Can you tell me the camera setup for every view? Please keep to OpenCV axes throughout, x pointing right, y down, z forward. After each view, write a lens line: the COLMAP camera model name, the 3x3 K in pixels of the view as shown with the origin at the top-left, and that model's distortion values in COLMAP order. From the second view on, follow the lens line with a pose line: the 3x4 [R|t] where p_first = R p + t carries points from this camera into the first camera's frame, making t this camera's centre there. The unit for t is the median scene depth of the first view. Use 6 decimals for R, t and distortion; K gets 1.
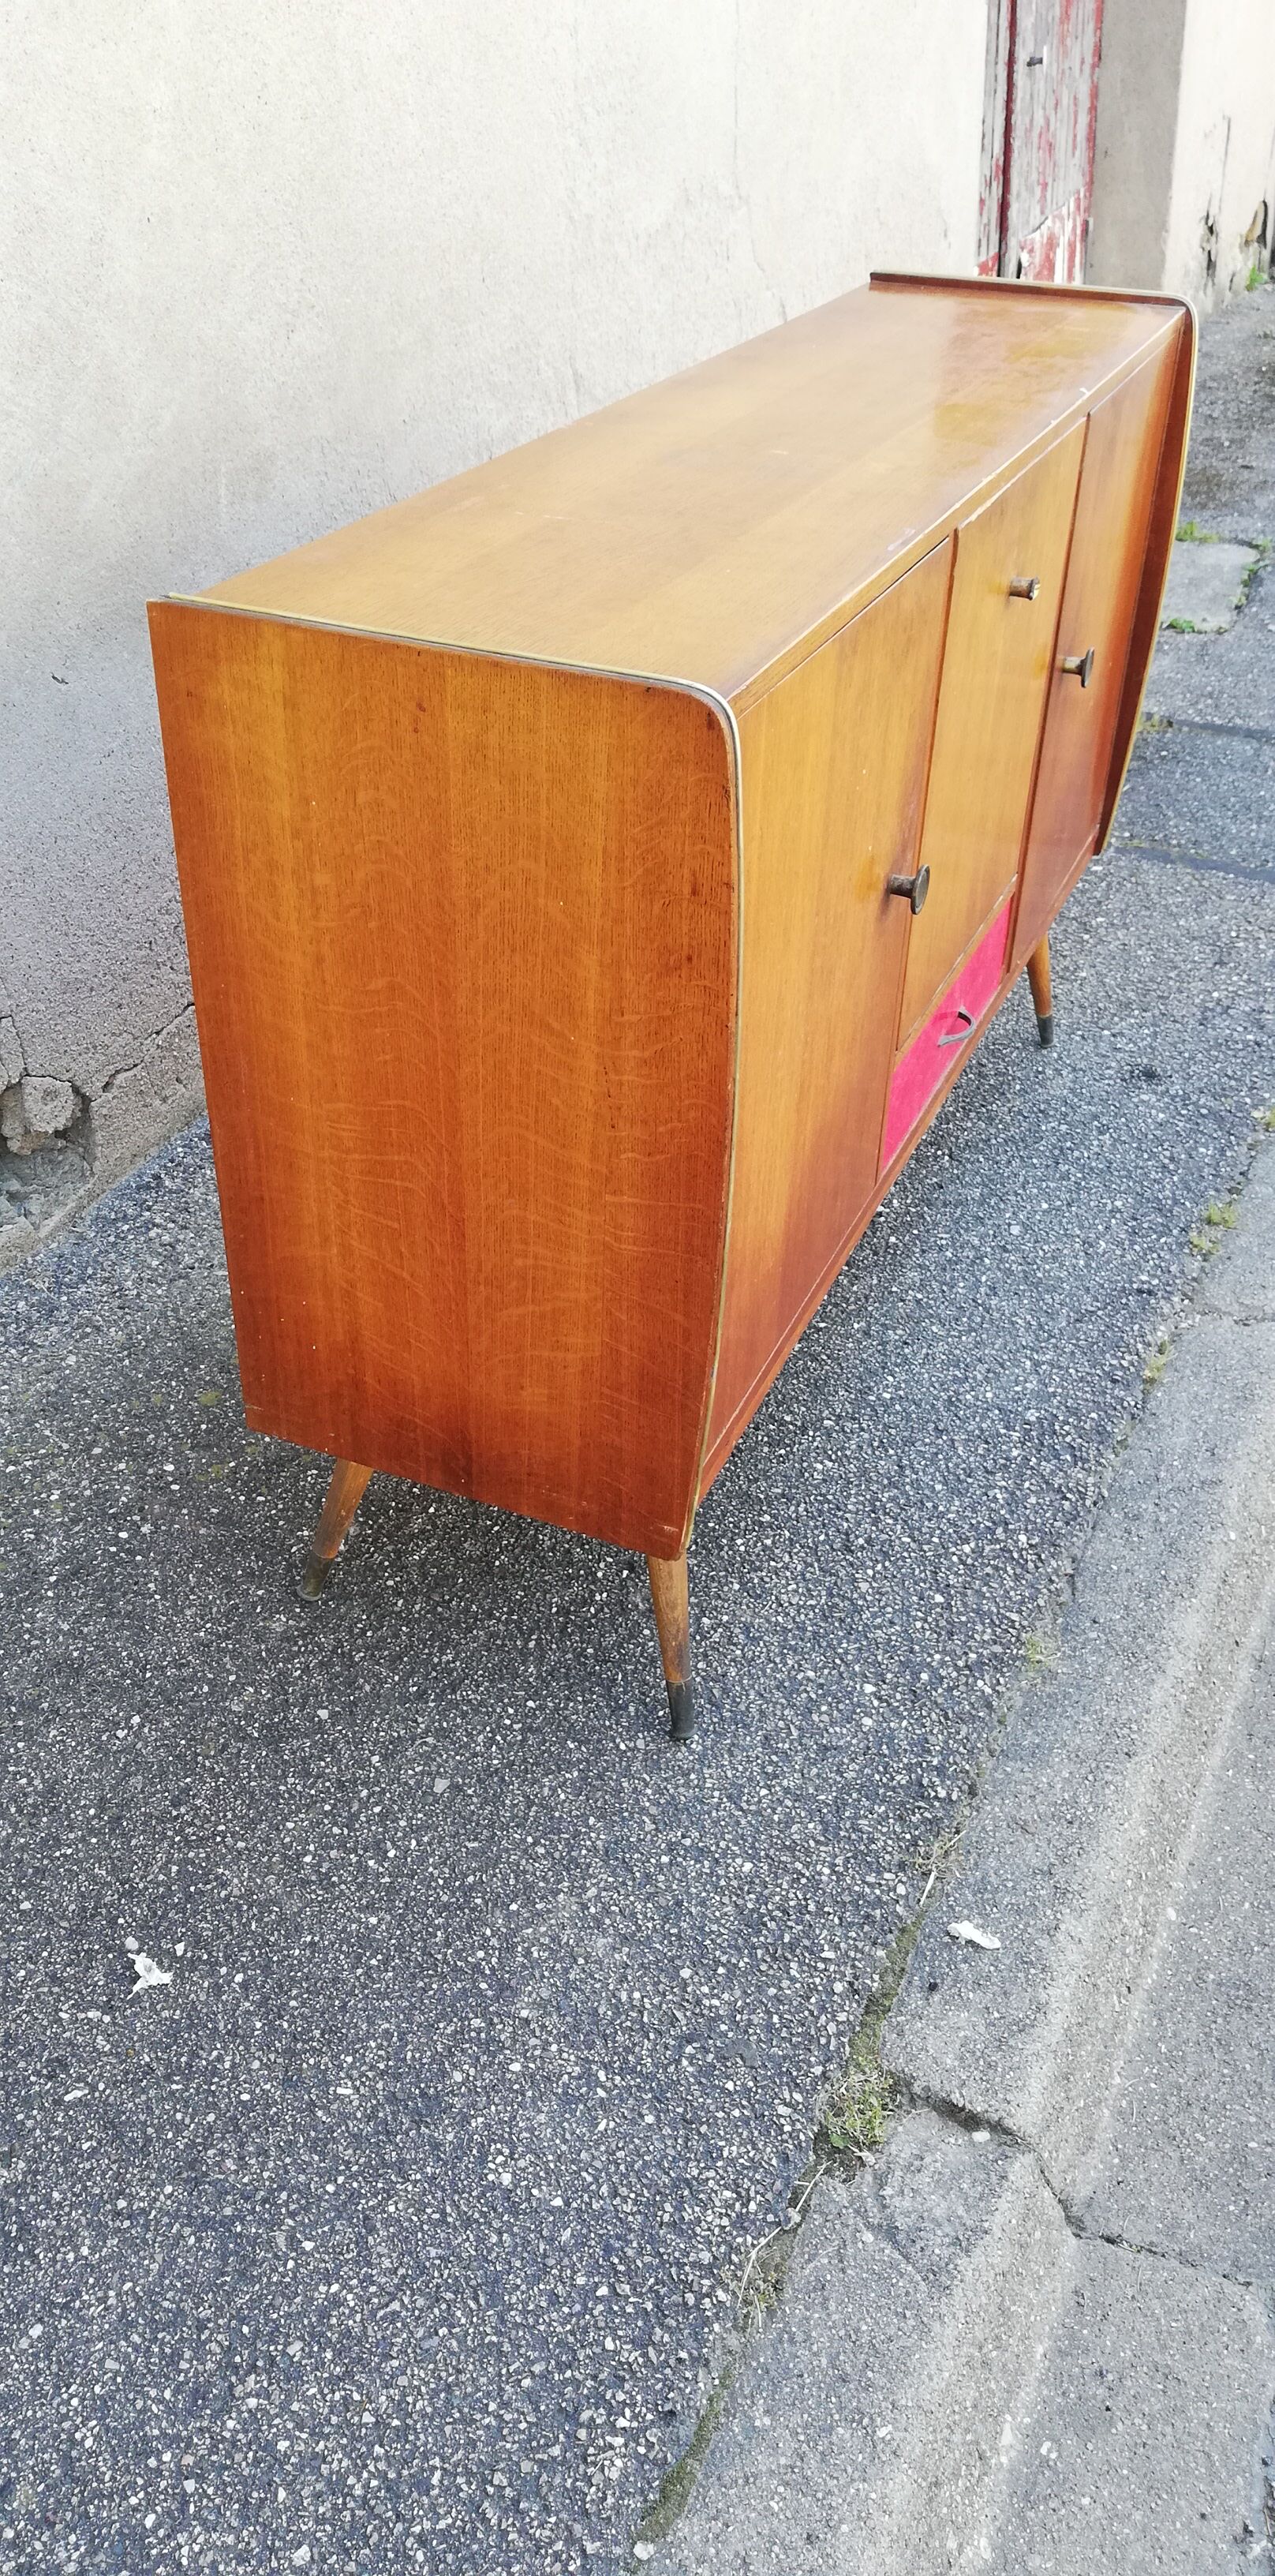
lens RADIAL K [[1942.2, 0, 639.1], [0, 1942.2, 1299.8], [0, 0, 1]] dist [0.044098, -0.077182]
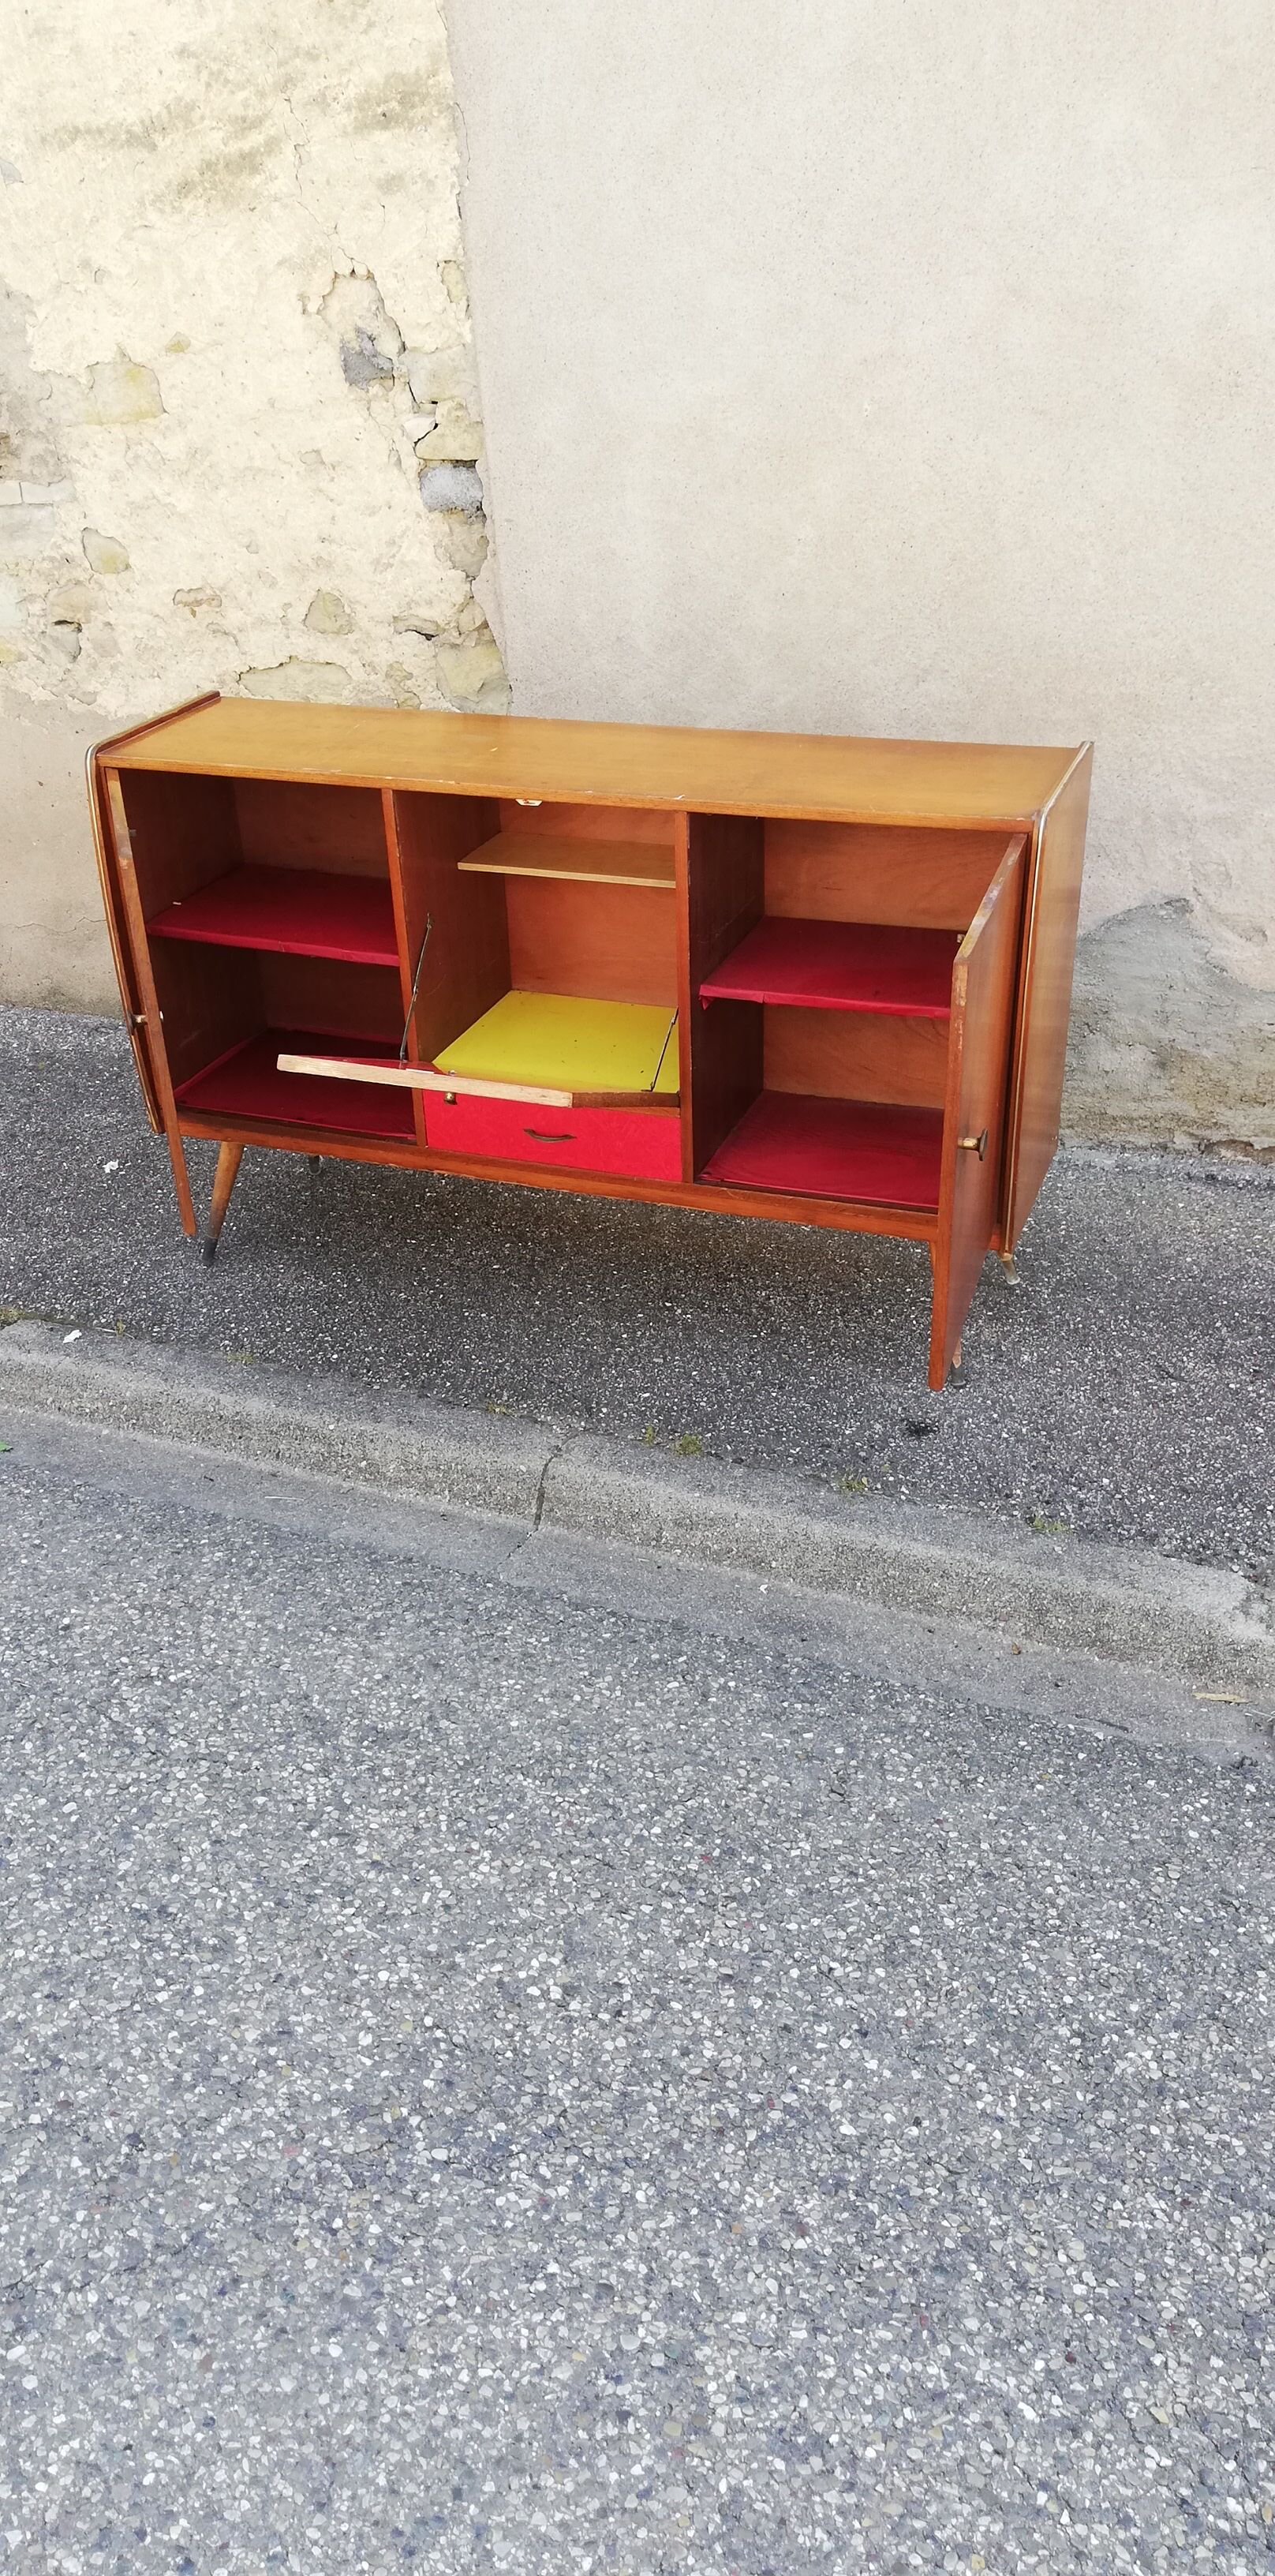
lens RADIAL K [[1950.2, 0, 637.5], [0, 1950.2, 1288.0], [0, 0, 1]] dist [0.037262, -0.062757]
pose [[0.050977, 0.486745, -0.872055, 1.597584], [-0.555656, 0.739382, 0.380211, -0.686933], [0.829848, 0.465181, 0.308155, 0.630708]]
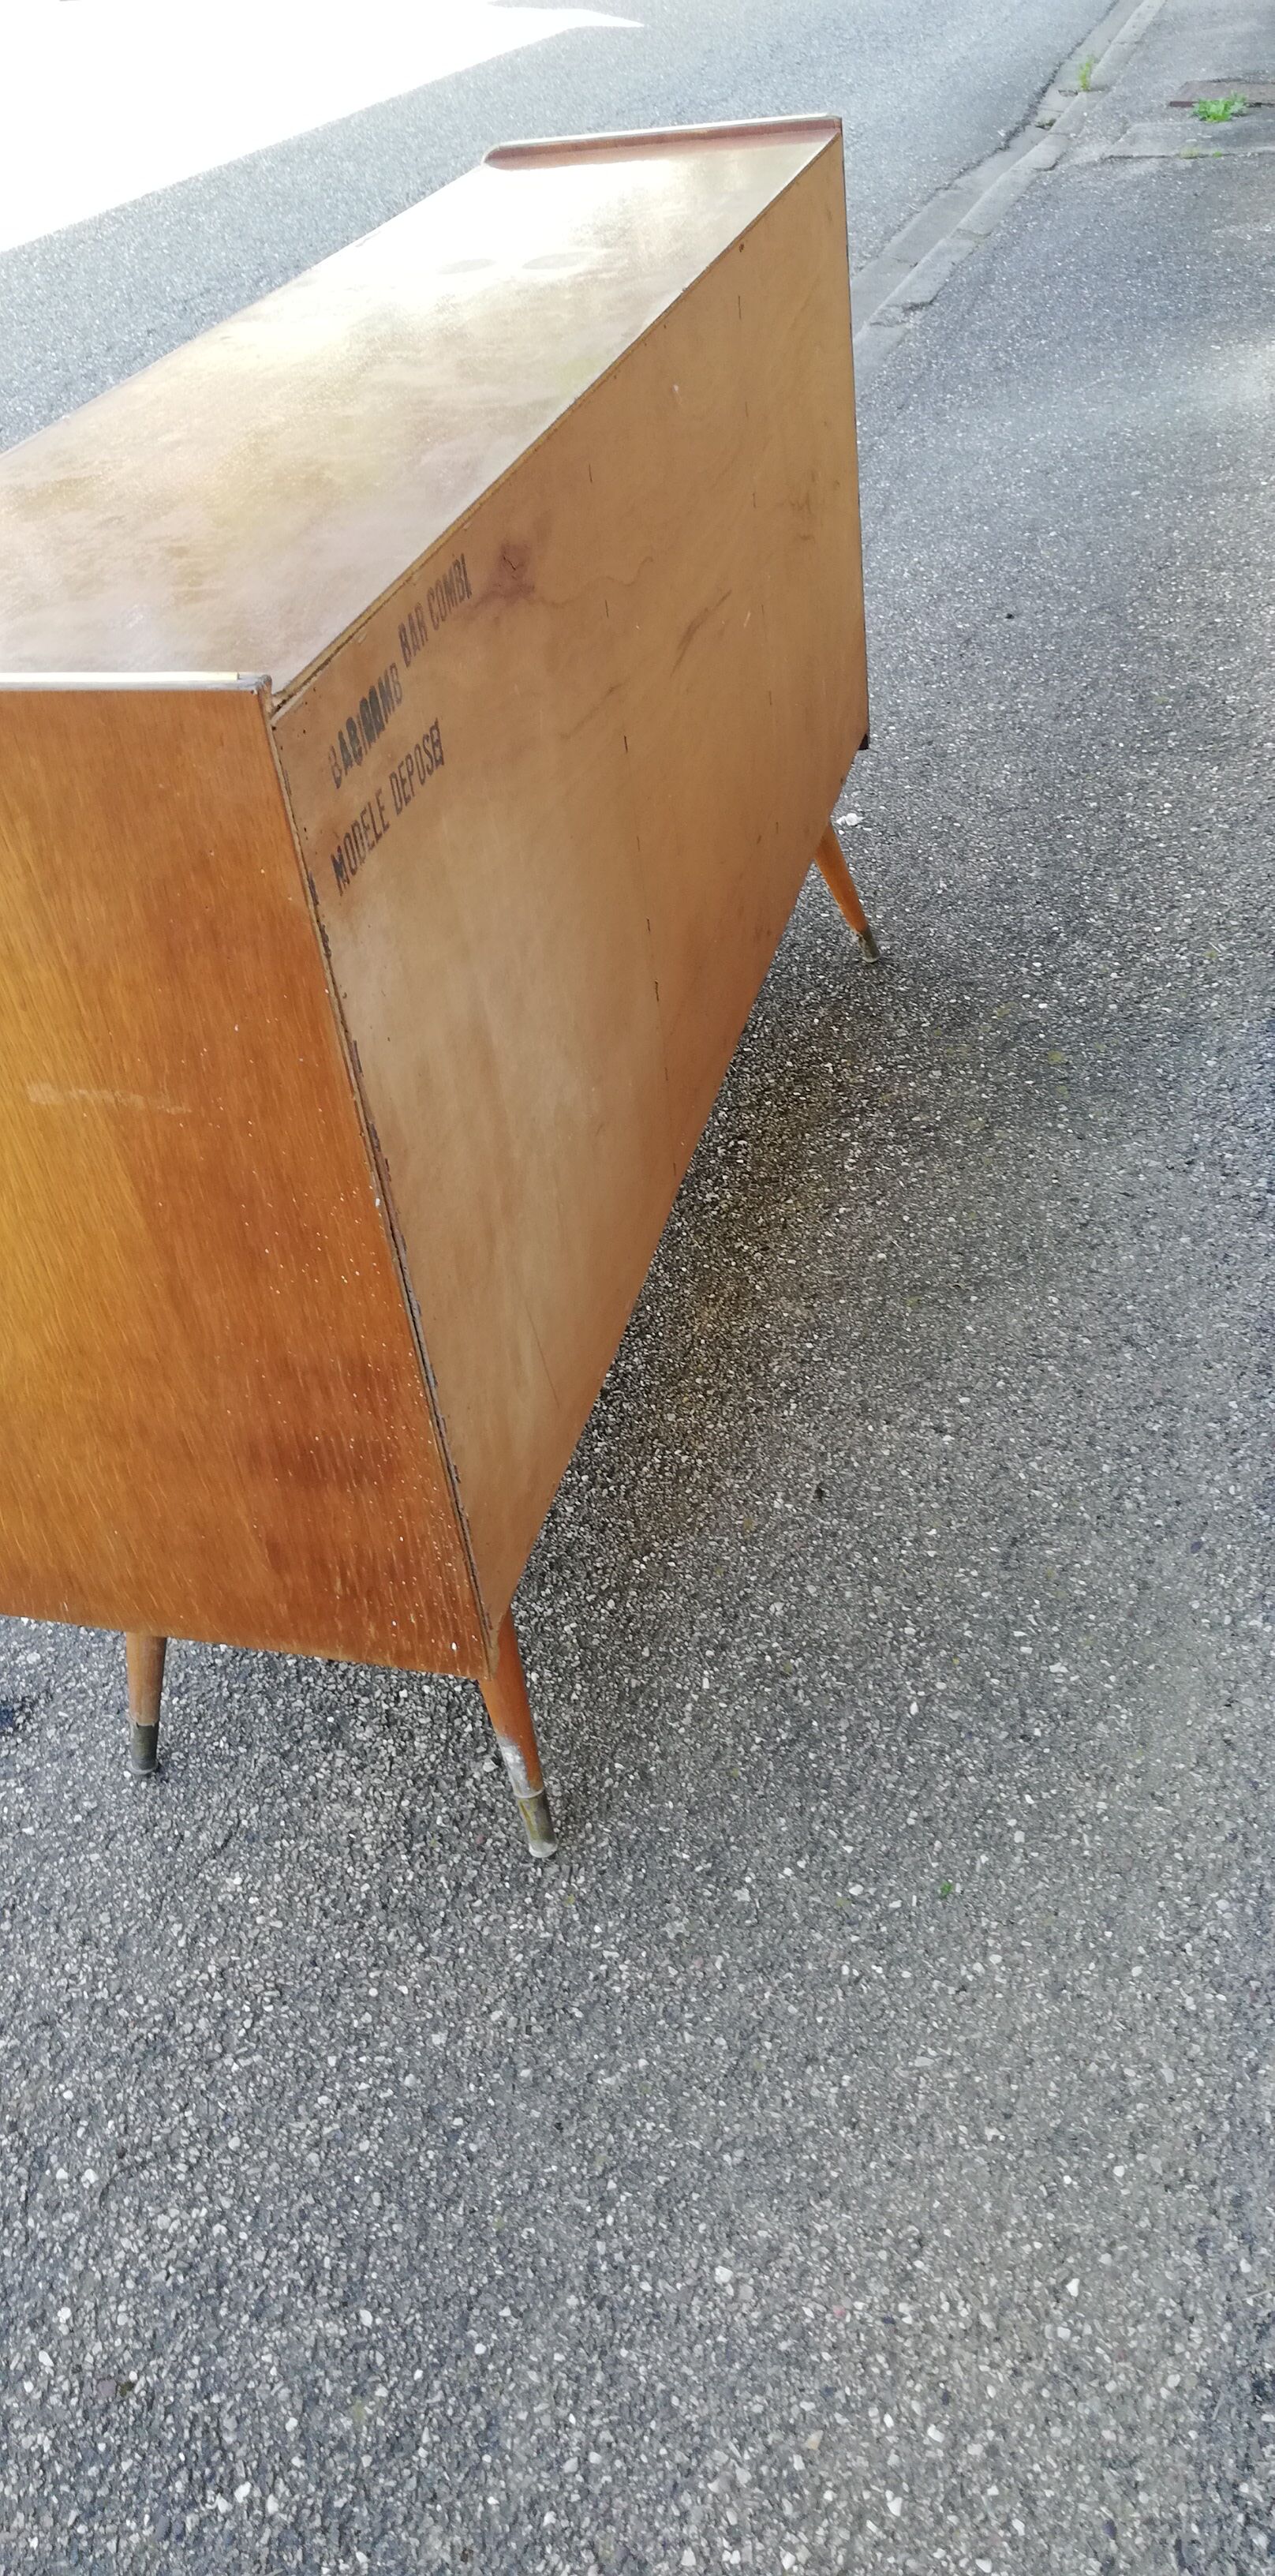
lens RADIAL K [[1942.2, 0, 639.1], [0, 1942.2, 1299.8], [0, 0, 1]] dist [0.044098, -0.077182]
pose [[-0.984964, 0.163550, -0.055644, 0.100826], [-0.005331, 0.293165, 0.956047, -0.994032], [0.172675, 0.941969, -0.287885, 1.445481]]
